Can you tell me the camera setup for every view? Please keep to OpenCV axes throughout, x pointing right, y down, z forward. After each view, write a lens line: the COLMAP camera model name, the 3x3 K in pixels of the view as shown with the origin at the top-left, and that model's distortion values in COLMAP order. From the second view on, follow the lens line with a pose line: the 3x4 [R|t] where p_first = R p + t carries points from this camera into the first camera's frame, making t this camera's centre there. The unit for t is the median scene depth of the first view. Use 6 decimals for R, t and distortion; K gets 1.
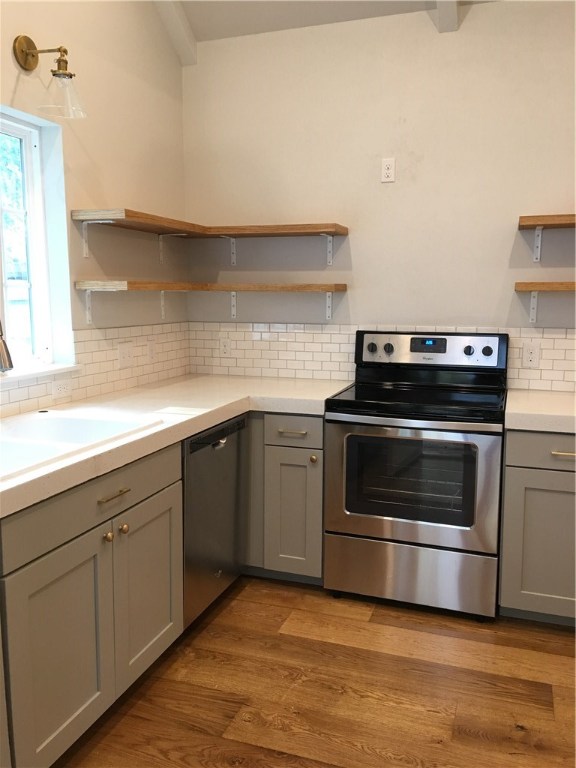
lens RADIAL K [[642.8, 0, 288.0], [0, 642.8, 384.0], [0, 0, 1]] dist [0.105777, -0.160976]
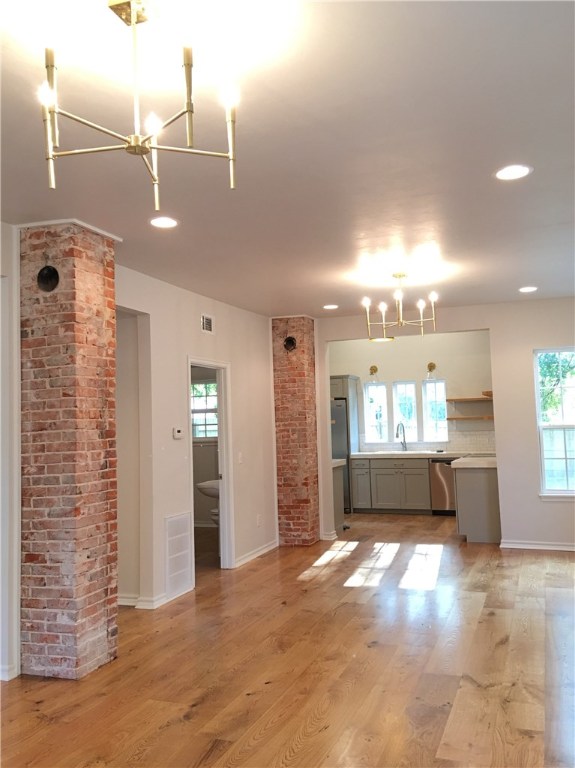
lens RADIAL K [[659.0, 0, 287.5], [0, 659.0, 384.0], [0, 0, 1]] dist [-0.002414, -0.004819]
pose [[-0.028842, -0.065441, -0.997440, 3.420617], [-0.112866, 0.991687, -0.061800, -0.014499], [0.993192, 0.110794, -0.035988, 0.198481]]
